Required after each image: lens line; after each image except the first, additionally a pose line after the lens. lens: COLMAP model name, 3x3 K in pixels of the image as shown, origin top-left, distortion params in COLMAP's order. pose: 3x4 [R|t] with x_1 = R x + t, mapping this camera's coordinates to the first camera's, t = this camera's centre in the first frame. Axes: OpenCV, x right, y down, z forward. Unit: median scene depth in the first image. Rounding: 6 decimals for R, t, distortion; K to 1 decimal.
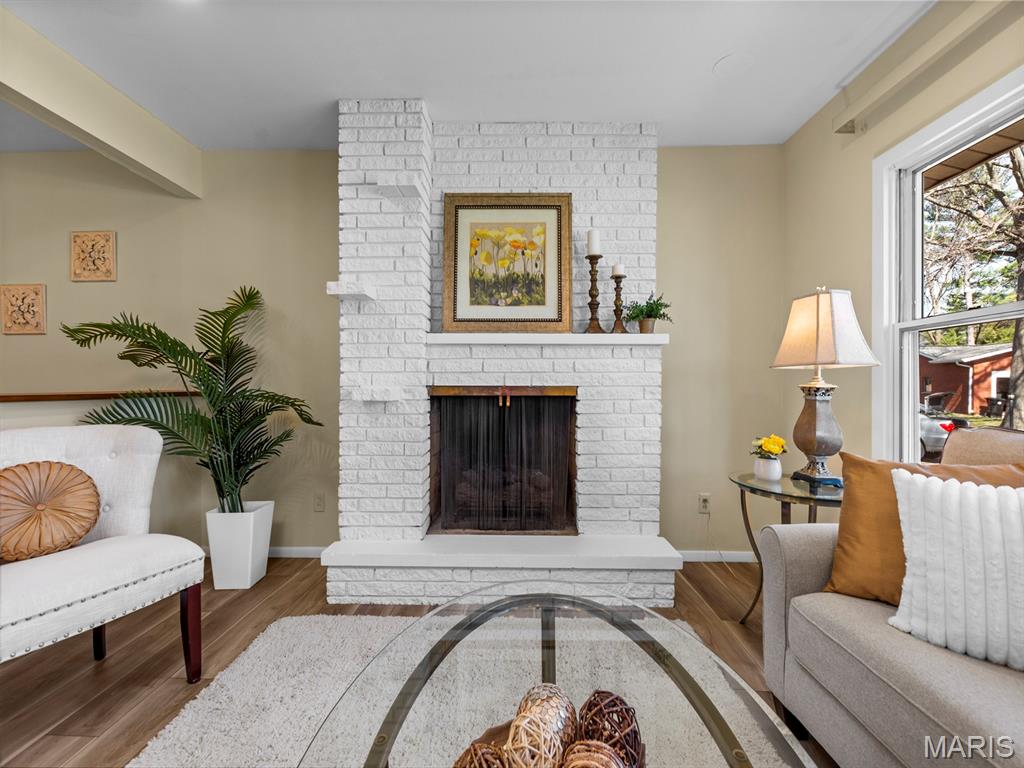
lens RADIAL K [[444.4, 0, 515.0], [0, 444.4, 381.9], [0, 0, 1]] dist [0.002560, -0.001560]
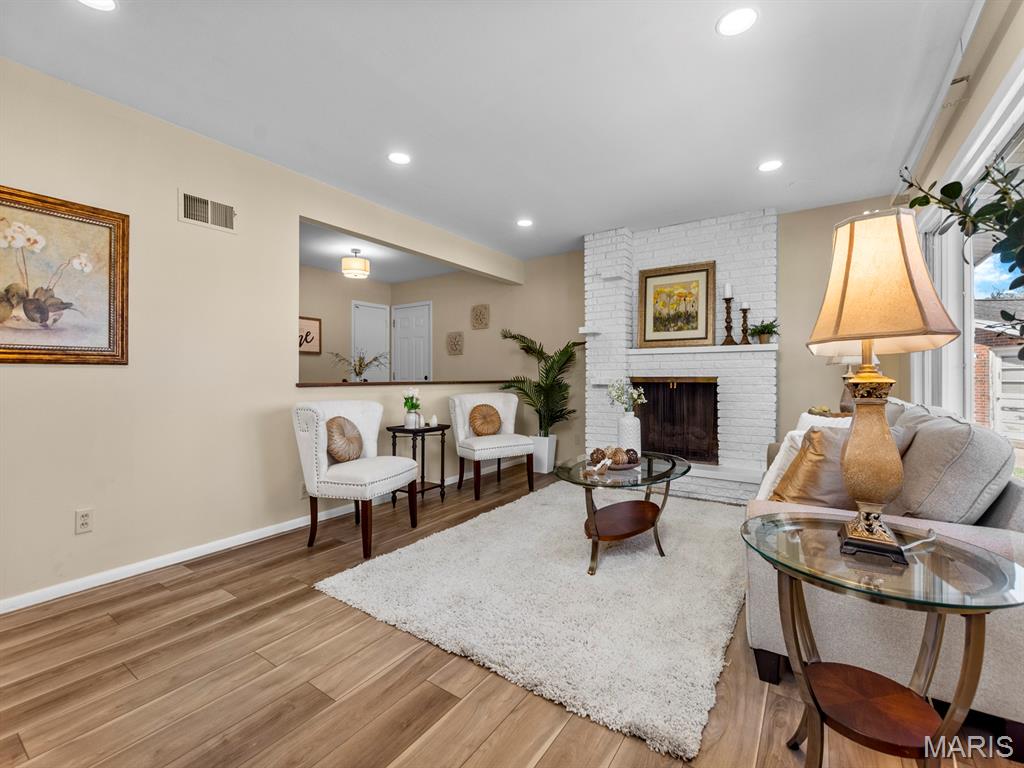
lens RADIAL K [[444.4, 0, 509.9], [0, 444.4, 376.1], [0, 0, 1]] dist [0.002560, -0.001560]
pose [[0.831374, -0.002719, -0.555706, 0.417580], [0.008788, 0.999927, 0.008254, -0.014076], [0.555643, -0.011746, 0.831338, -0.823206]]
